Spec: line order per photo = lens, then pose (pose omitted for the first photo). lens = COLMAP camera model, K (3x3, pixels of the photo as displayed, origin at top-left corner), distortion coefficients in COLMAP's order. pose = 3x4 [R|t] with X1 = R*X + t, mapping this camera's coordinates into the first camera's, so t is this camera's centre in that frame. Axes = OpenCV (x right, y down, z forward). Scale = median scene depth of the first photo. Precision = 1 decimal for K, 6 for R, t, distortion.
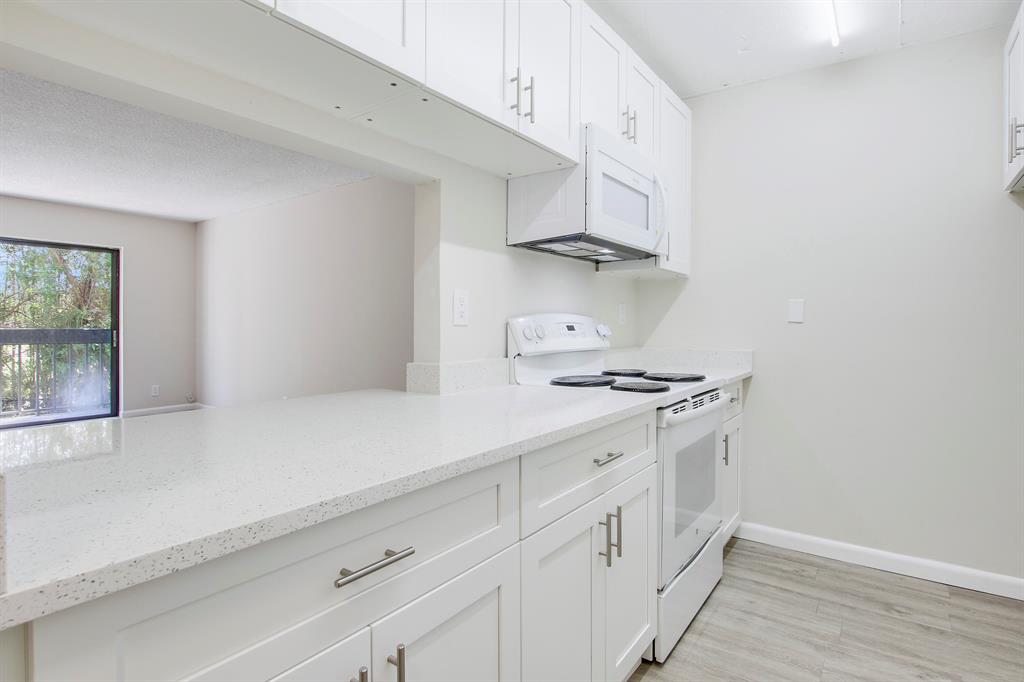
lens RADIAL K [[525.8, 0, 523.0], [0, 525.8, 323.6], [0, 0, 1]] dist [-0.002511, -0.000509]
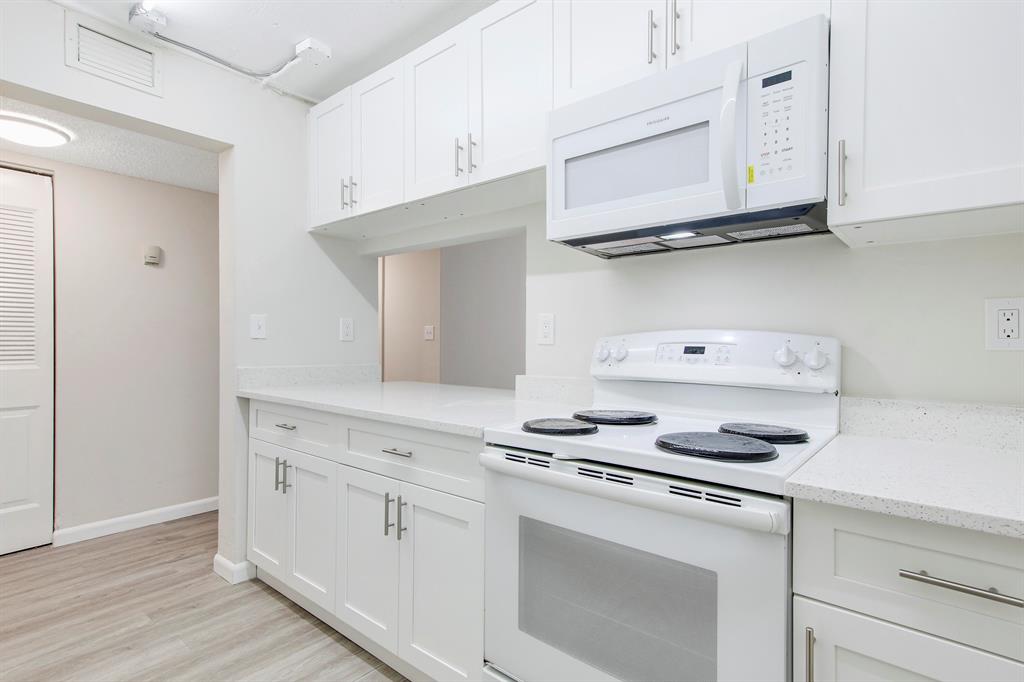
lens RADIAL K [[515.4, 0, 512.0], [0, 515.4, 341.0], [0, 0, 1]] dist [-0.001084, -0.000119]
pose [[-0.090019, -0.001597, -0.995939, 1.028777], [0.004054, 0.999990, -0.001970, -0.002792], [0.995932, -0.004214, -0.090012, 1.052638]]
